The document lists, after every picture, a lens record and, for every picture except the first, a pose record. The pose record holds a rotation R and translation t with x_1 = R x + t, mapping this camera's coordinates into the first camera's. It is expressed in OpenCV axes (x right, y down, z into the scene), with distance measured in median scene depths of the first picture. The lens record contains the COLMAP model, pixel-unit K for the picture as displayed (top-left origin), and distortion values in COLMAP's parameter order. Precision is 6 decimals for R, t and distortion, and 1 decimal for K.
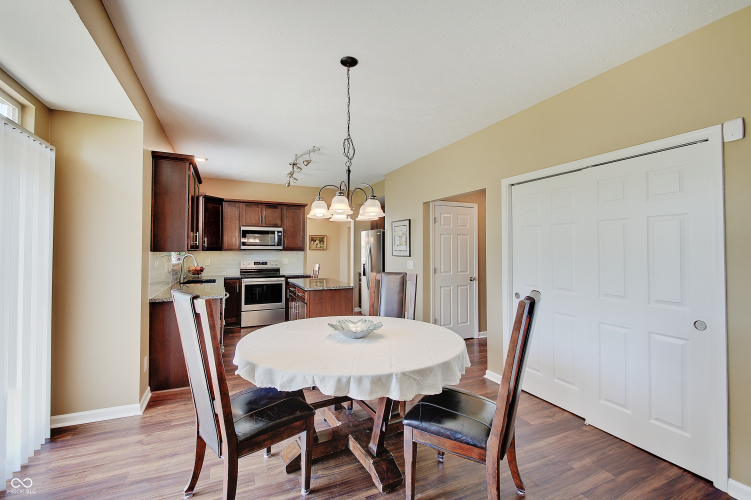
lens RADIAL K [[326.5, 0, 372.6], [0, 326.5, 249.4], [0, 0, 1]] dist [0.003434, -0.001083]
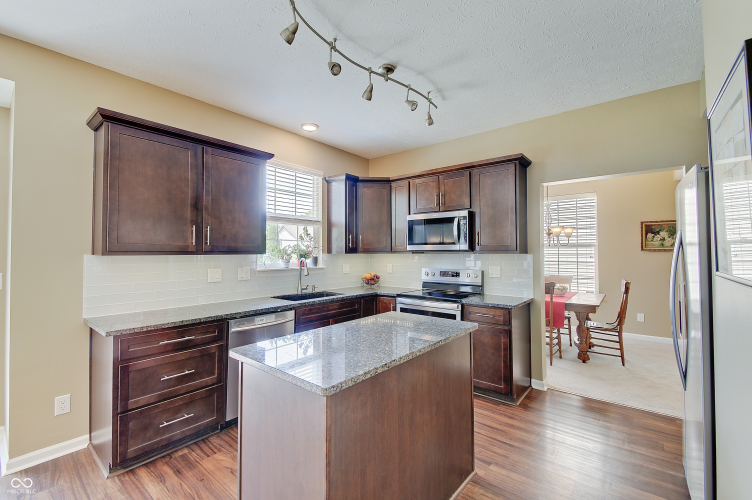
lens RADIAL K [[326.9, 0, 370.8], [0, 326.9, 246.7], [0, 0, 1]] dist [0.003434, -0.001083]
pose [[0.432263, -0.023963, -0.901429, 0.144876], [0.010512, 0.999713, -0.021535, 0.004269], [0.901687, -0.000167, 0.432390, 0.649410]]
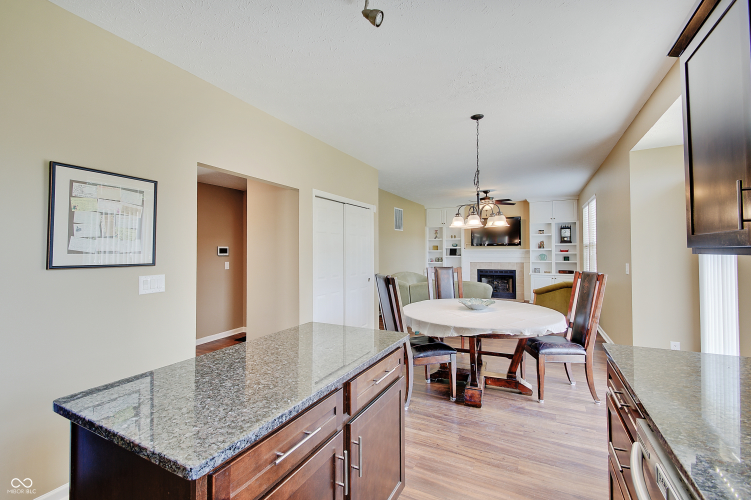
lens RADIAL K [[326.5, 0, 368.5], [0, 326.5, 247.4], [0, 0, 1]] dist [0.003434, -0.001083]
pose [[-0.612341, 0.011174, 0.790515, -0.347935], [0.000236, 0.999903, -0.013951, 0.003616], [-0.790593, -0.008356, -0.612284, 0.861276]]
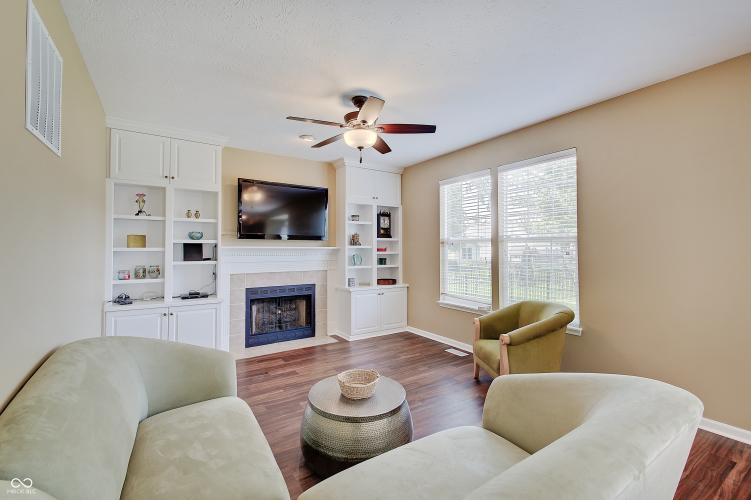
lens RADIAL K [[326.5, 0, 368.9], [0, 326.5, 248.7], [0, 0, 1]] dist [0.003434, -0.001083]
pose [[-0.990124, -0.000486, -0.140192, 0.408192], [-0.000052, 0.999995, -0.003097, -0.000650], [0.140192, -0.003059, -0.990120, 0.244904]]
